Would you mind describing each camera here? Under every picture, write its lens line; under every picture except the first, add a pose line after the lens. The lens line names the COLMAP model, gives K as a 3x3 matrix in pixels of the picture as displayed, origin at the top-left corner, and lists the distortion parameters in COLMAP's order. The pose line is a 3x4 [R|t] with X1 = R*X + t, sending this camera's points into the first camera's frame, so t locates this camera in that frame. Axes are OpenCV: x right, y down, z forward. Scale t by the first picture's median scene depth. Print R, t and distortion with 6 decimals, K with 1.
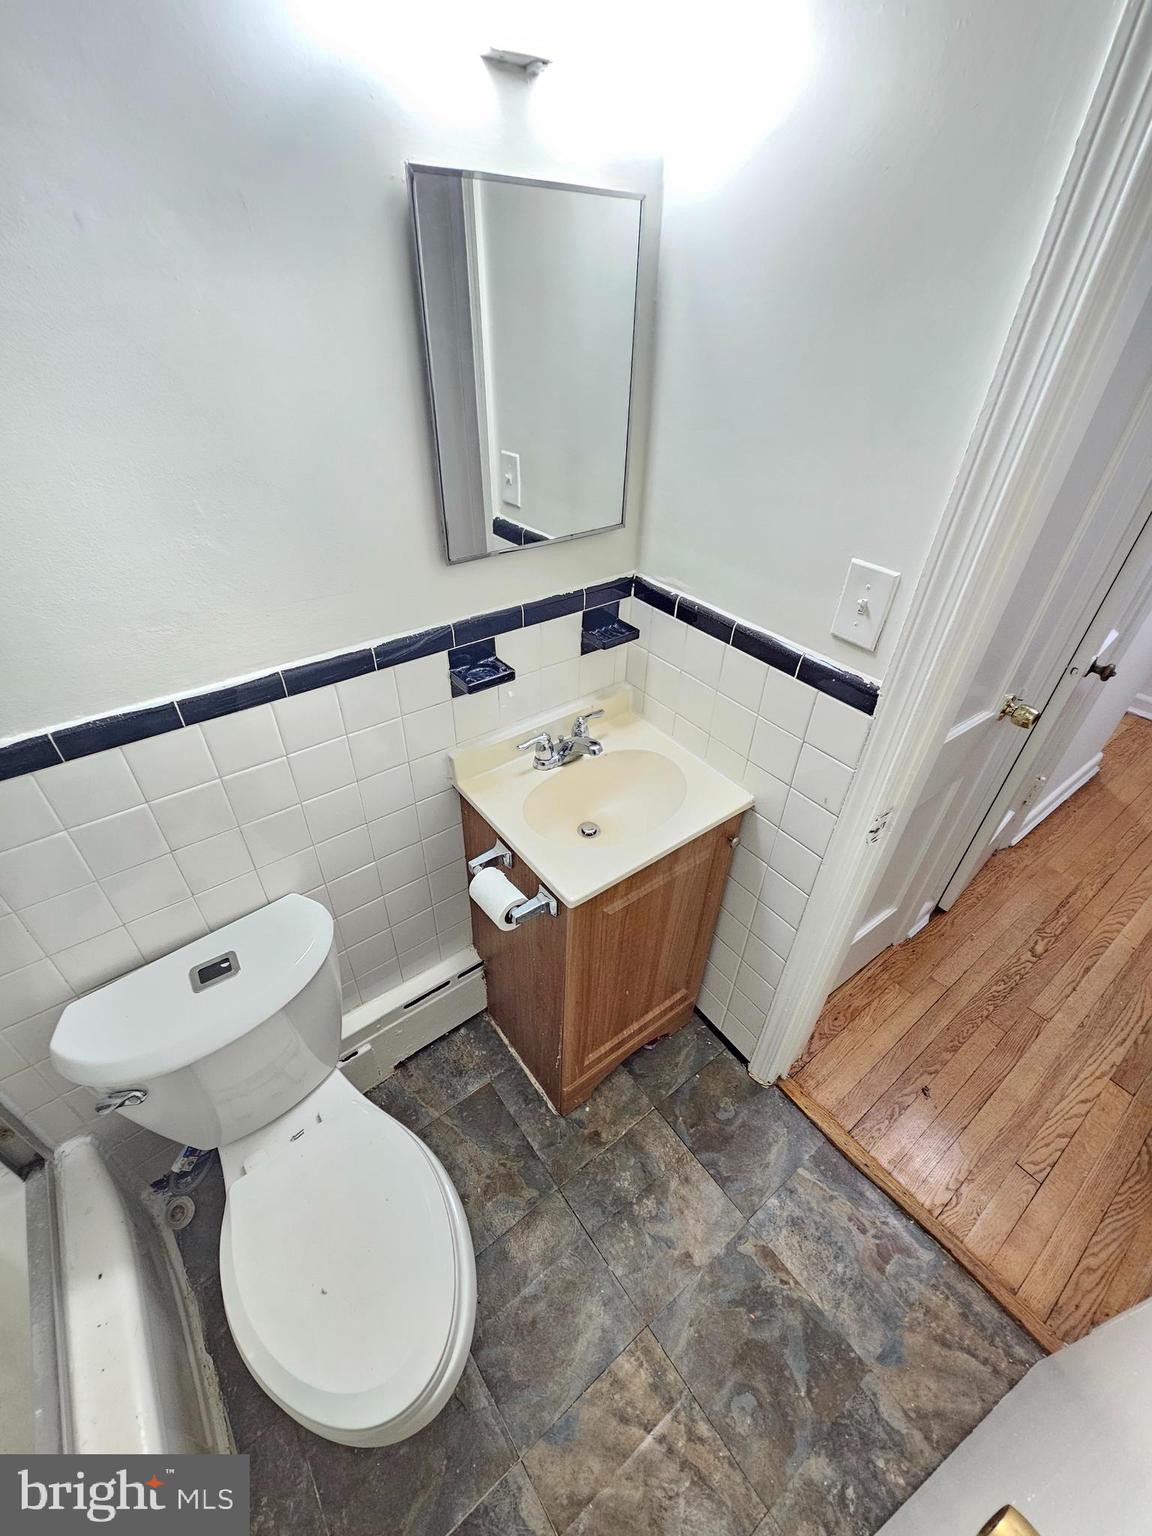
lens RADIAL K [[629.4, 0, 565.6], [0, 629.4, 764.6], [0, 0, 1]] dist [-0.001671, 0.000162]
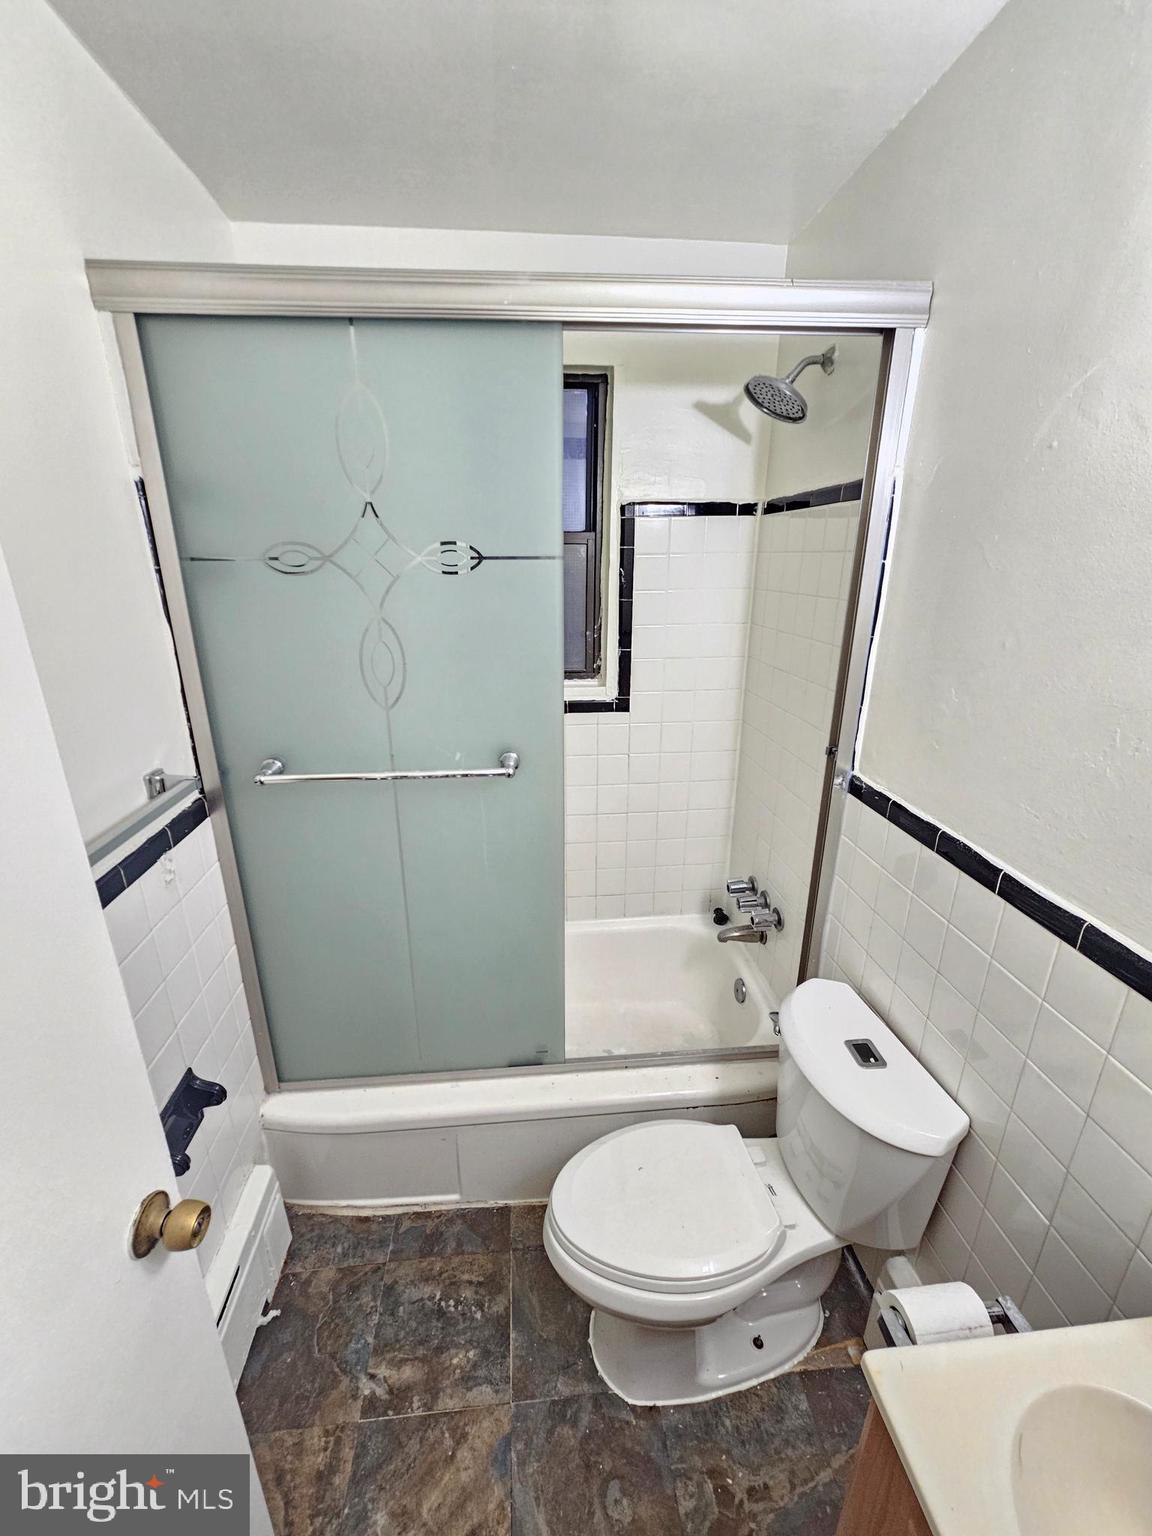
lens RADIAL K [[626.5, 0, 567.5], [0, 626.5, 763.6], [0, 0, 1]] dist [-0.001678, -0.000700]
pose [[-0.517868, 0.258102, -0.815595, 0.520885], [-0.514806, 0.667411, 0.538087, -0.360831], [0.683218, 0.698532, -0.212759, 0.506017]]
